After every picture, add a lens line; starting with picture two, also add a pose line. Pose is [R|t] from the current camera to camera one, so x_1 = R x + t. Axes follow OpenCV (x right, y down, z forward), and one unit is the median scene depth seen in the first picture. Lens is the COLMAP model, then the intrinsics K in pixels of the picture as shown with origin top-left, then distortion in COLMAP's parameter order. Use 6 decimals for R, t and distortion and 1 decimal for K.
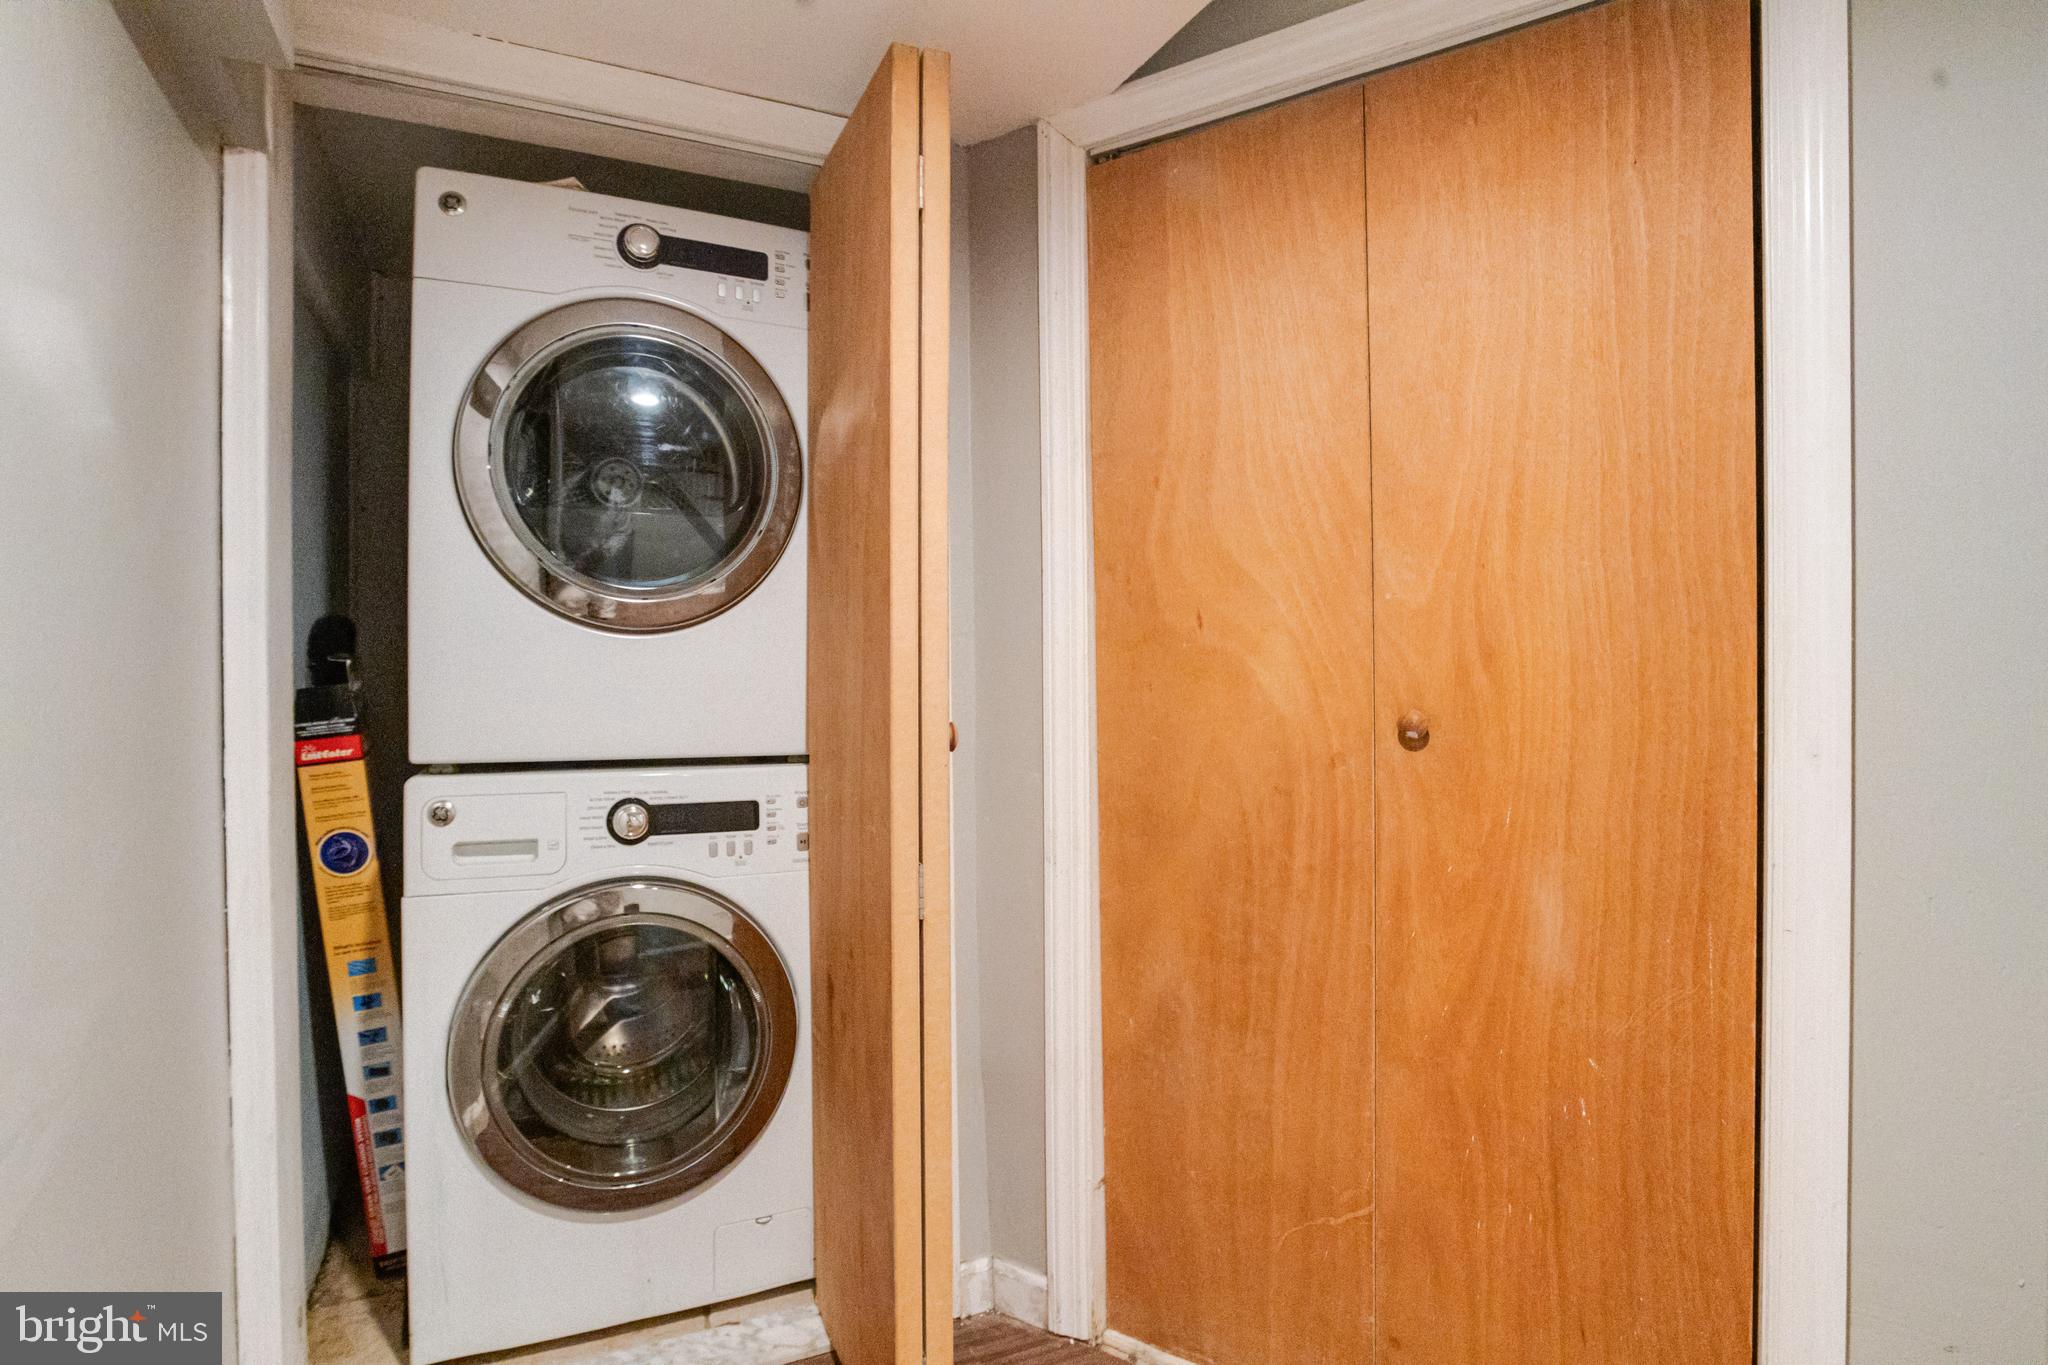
lens RADIAL K [[1024.6, 0, 1023.2], [0, 1024.6, 697.0], [0, 0, 1]] dist [-0.045236, 0.019947]
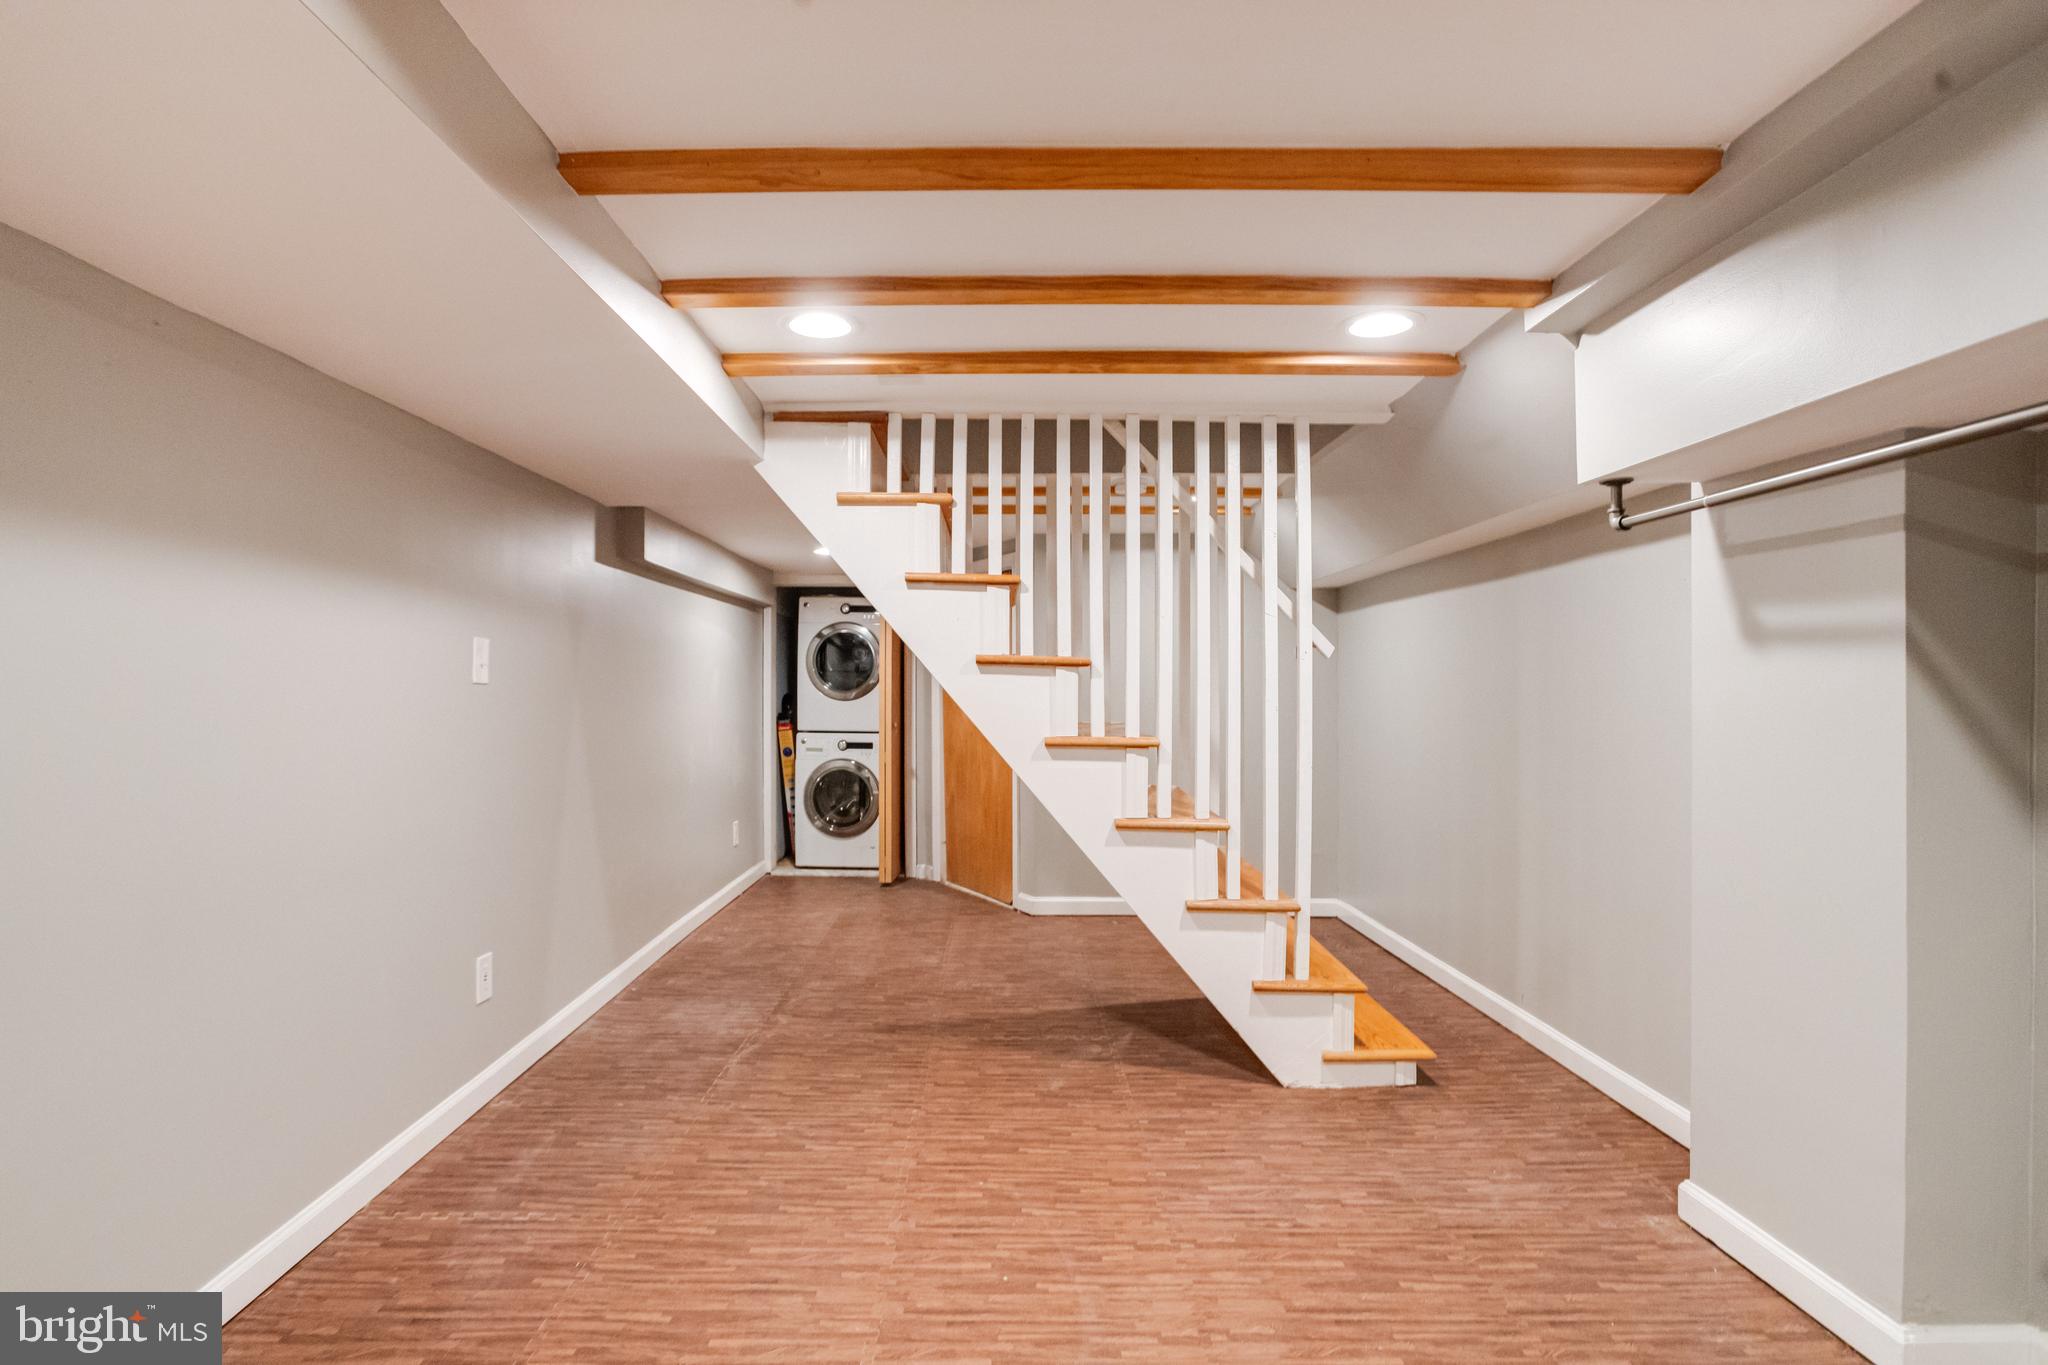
lens RADIAL K [[1024.6, 0, 1010.3], [0, 1024.6, 683.7], [0, 0, 1]] dist [-0.045236, 0.019947]
pose [[0.902155, 0.004936, -0.431383, 2.118105], [-0.008905, 0.999935, -0.007181, -0.112756], [0.431319, 0.010320, 0.902140, -2.589263]]
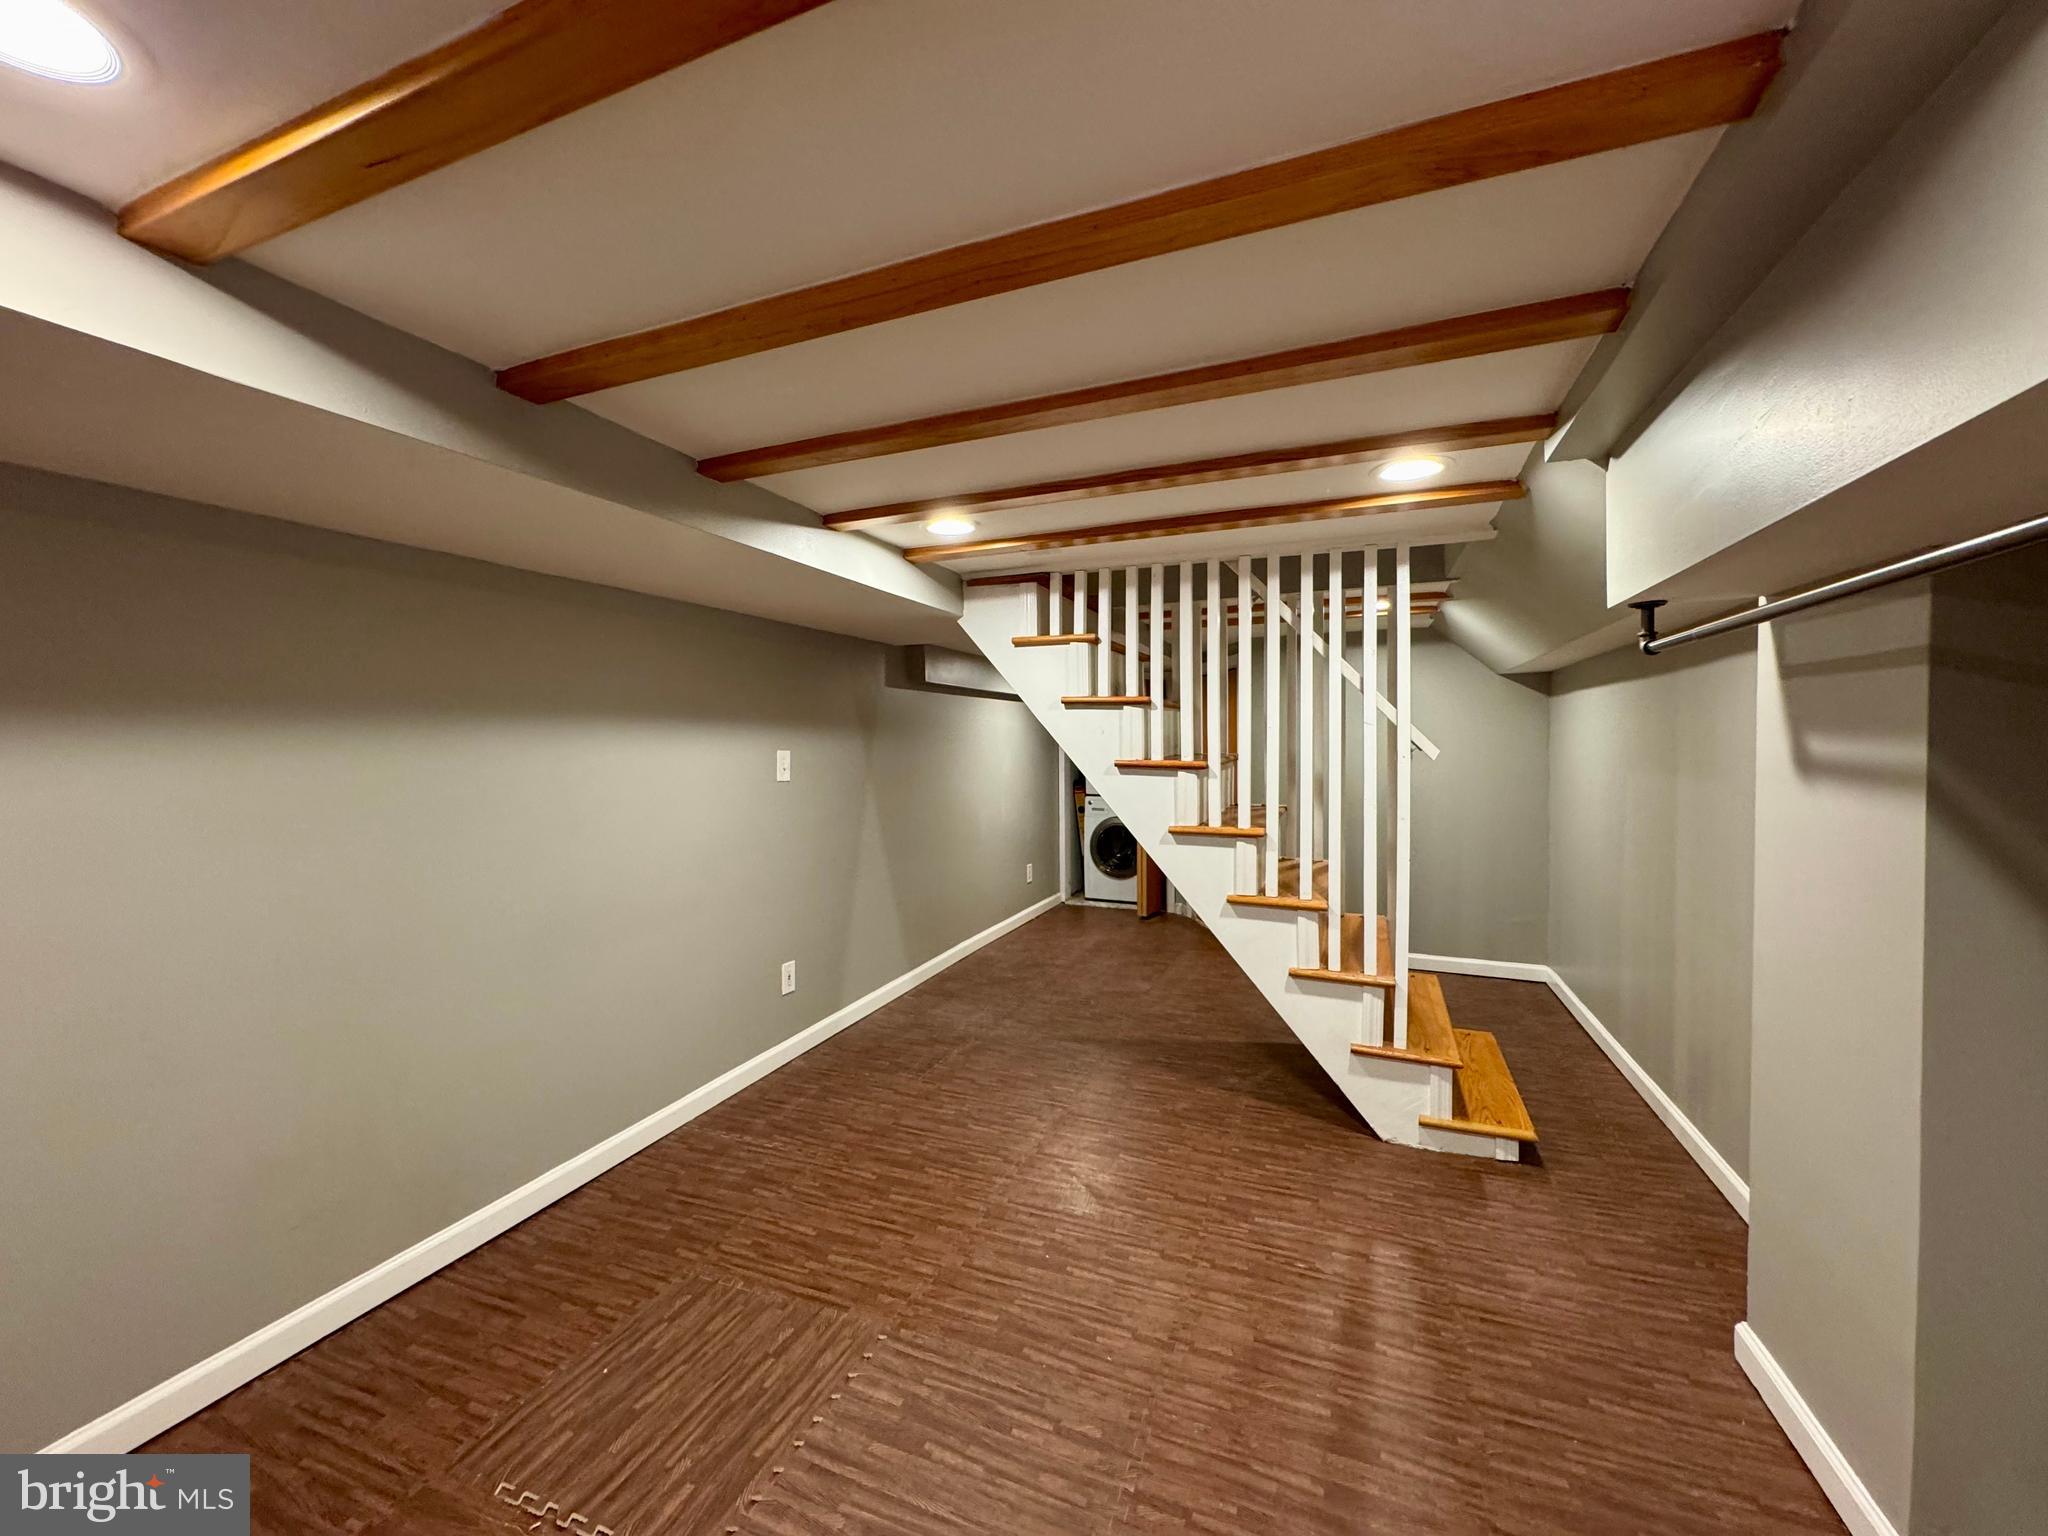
lens RADIAL K [[816.9, 0, 1013.3], [0, 816.9, 764.0], [0, 0, 1]] dist [0.000844, -0.000193]
pose [[0.669484, 0.017539, -0.742620, 2.517933], [0.001768, 0.999681, 0.025205, -0.220281], [0.742825, -0.018187, 0.669239, -2.365368]]
